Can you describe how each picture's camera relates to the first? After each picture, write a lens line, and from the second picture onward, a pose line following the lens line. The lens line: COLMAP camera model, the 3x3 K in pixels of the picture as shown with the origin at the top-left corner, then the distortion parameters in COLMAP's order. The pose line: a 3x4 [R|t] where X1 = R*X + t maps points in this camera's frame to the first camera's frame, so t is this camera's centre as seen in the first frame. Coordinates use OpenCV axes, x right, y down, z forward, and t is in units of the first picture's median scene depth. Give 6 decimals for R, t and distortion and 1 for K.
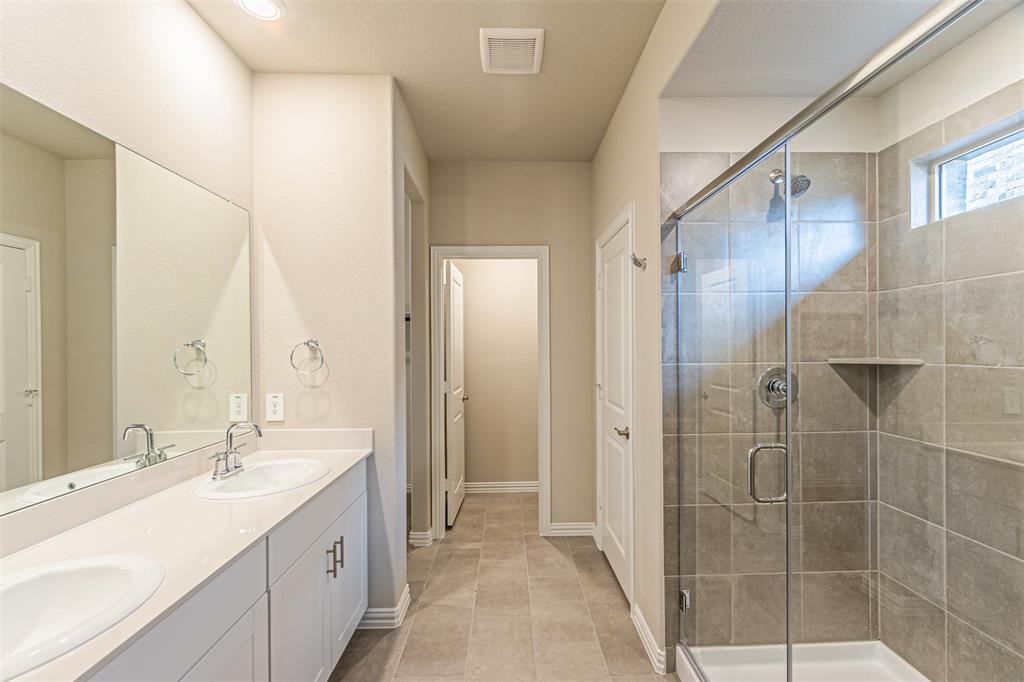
lens RADIAL K [[447.6, 0, 510.1], [0, 447.6, 346.5], [0, 0, 1]] dist [0.005465, -0.001402]
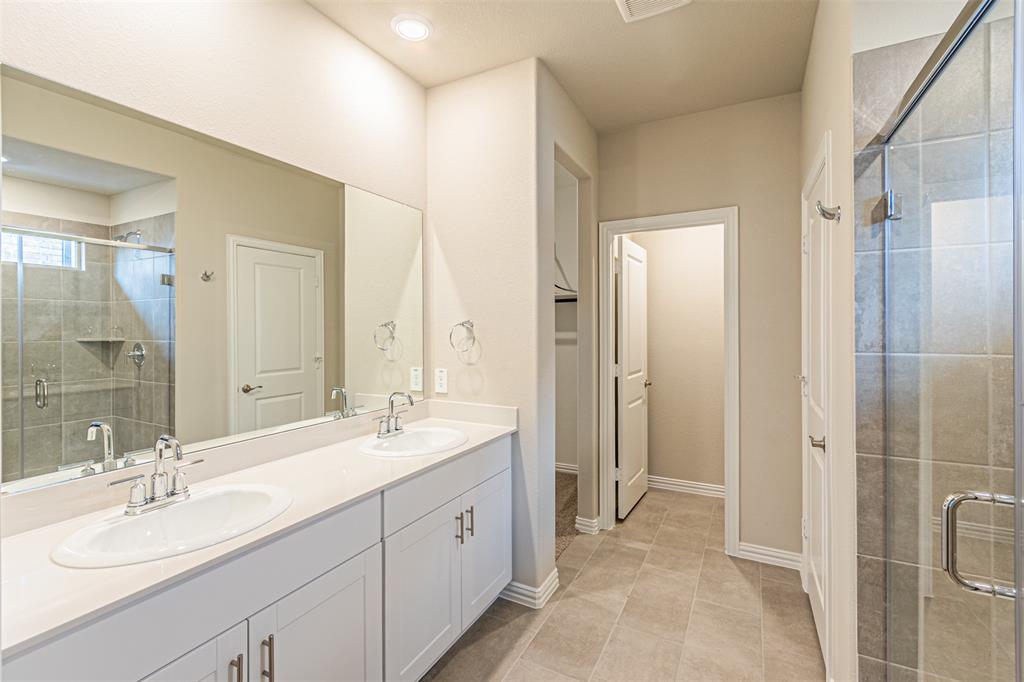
lens RADIAL K [[447.6, 0, 502.9], [0, 447.6, 326.9], [0, 0, 1]] dist [0.005465, -0.001402]
pose [[0.870377, 0.002326, -0.492380, 0.170867], [-0.002533, 0.999997, 0.000246, -0.000879], [0.492379, 0.001033, 0.870380, 0.093278]]
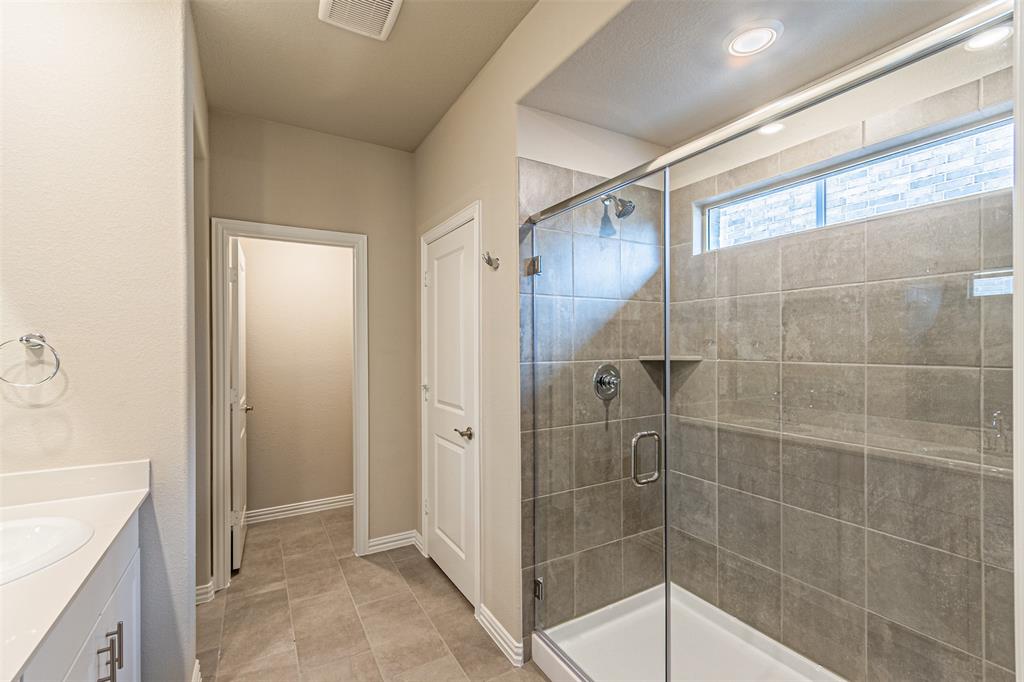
lens RADIAL K [[447.6, 0, 501.7], [0, 447.6, 345.5], [0, 0, 1]] dist [0.005465, -0.001402]
pose [[0.878247, 0.003717, 0.478192, -0.158398], [-0.002406, 0.999991, -0.003355, 0.002219], [-0.478201, 0.001796, 0.878249, 0.100062]]
